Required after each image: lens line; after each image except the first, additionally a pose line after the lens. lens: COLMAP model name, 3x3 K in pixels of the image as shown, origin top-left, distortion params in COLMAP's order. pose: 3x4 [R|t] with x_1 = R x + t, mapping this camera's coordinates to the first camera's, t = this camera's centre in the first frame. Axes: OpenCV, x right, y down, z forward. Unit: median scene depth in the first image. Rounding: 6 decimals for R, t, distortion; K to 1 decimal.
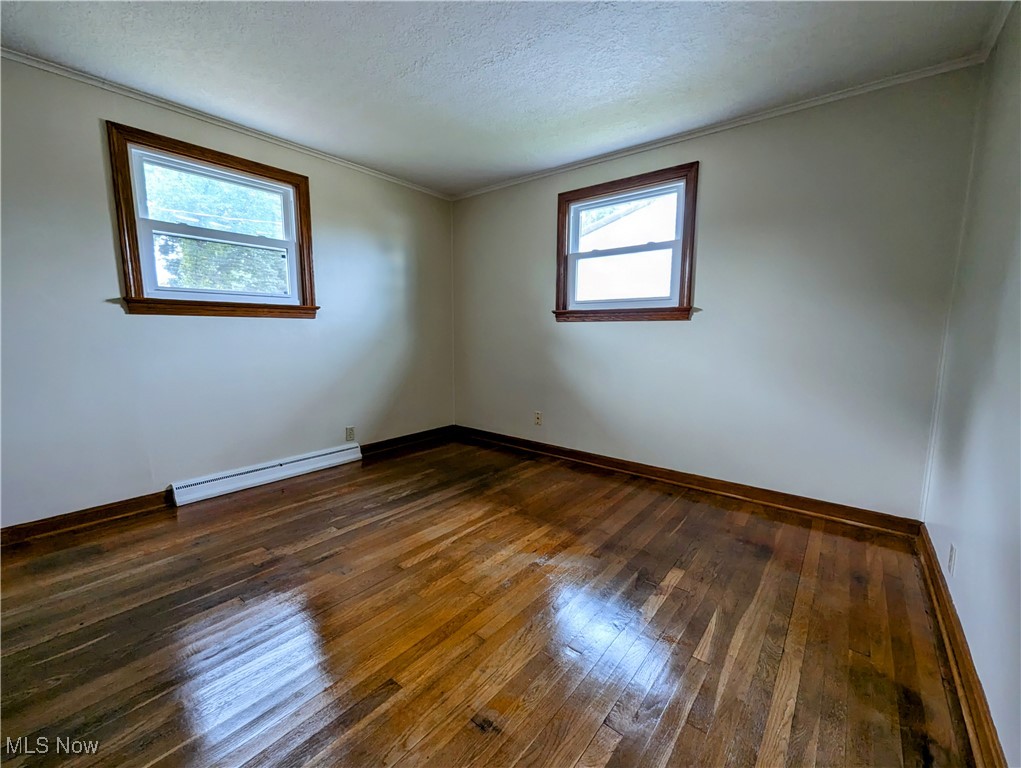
lens RADIAL K [[425.3, 0, 513.0], [0, 425.3, 388.4], [0, 0, 1]] dist [-0.001629, -0.000196]
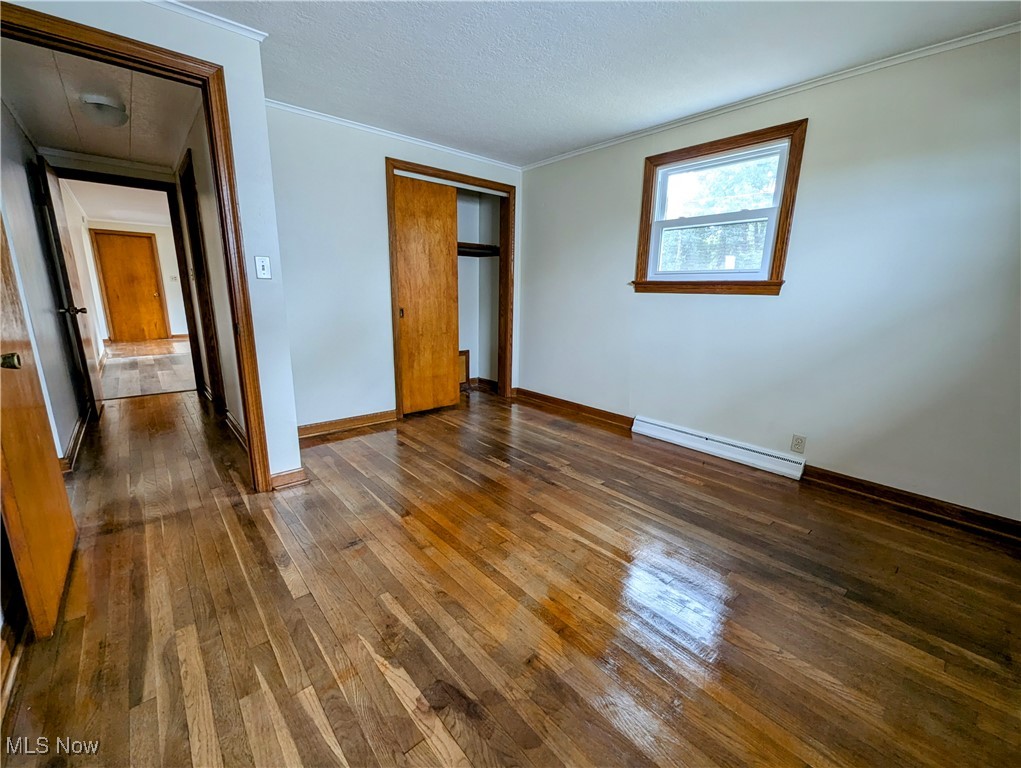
lens RADIAL K [[425.3, 0, 513.0], [0, 425.3, 388.4], [0, 0, 1]] dist [-0.001629, -0.000196]
pose [[-0.173872, 0.210855, -0.961930, 0.619128], [-0.153610, 0.959044, 0.237988, -0.136193], [0.972714, 0.189142, -0.134361, 0.815834]]
